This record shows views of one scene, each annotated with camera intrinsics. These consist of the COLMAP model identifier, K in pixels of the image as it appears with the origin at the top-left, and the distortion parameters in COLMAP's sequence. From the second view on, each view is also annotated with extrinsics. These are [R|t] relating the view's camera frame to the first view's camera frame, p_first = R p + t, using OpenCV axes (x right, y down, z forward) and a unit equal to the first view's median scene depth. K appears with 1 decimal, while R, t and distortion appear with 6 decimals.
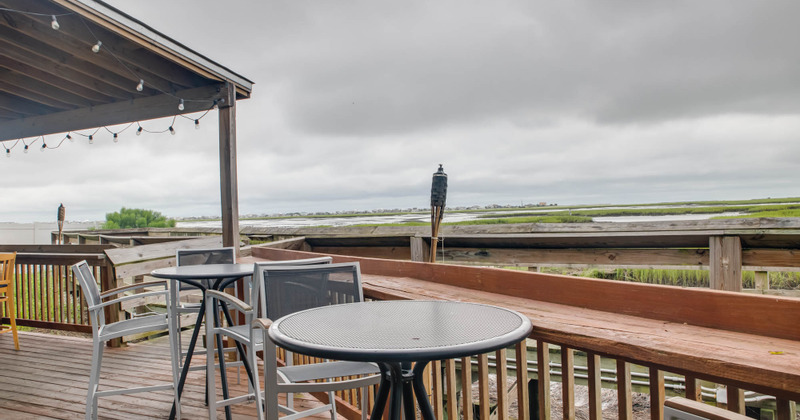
lens RADIAL K [[574.0, 0, 400.0], [0, 574.0, 210.0], [0, 0, 1]] dist [-0.003237, -0.000695]
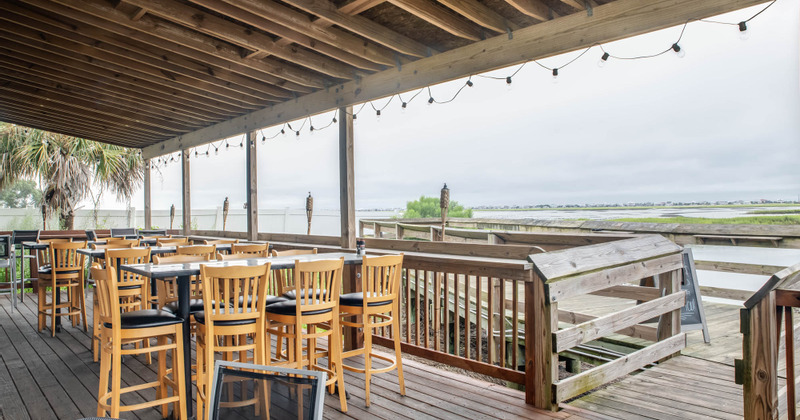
lens RADIAL K [[459.9, 0, 400.0], [0, 459.9, 210.0], [0, 0, 1]] dist [0.001120, -0.000125]
pose [[0.947708, 0.019159, -0.318563, -0.471184], [-0.014679, 0.999757, 0.016459, 0.012500], [0.318801, -0.010922, 0.947759, 0.451853]]
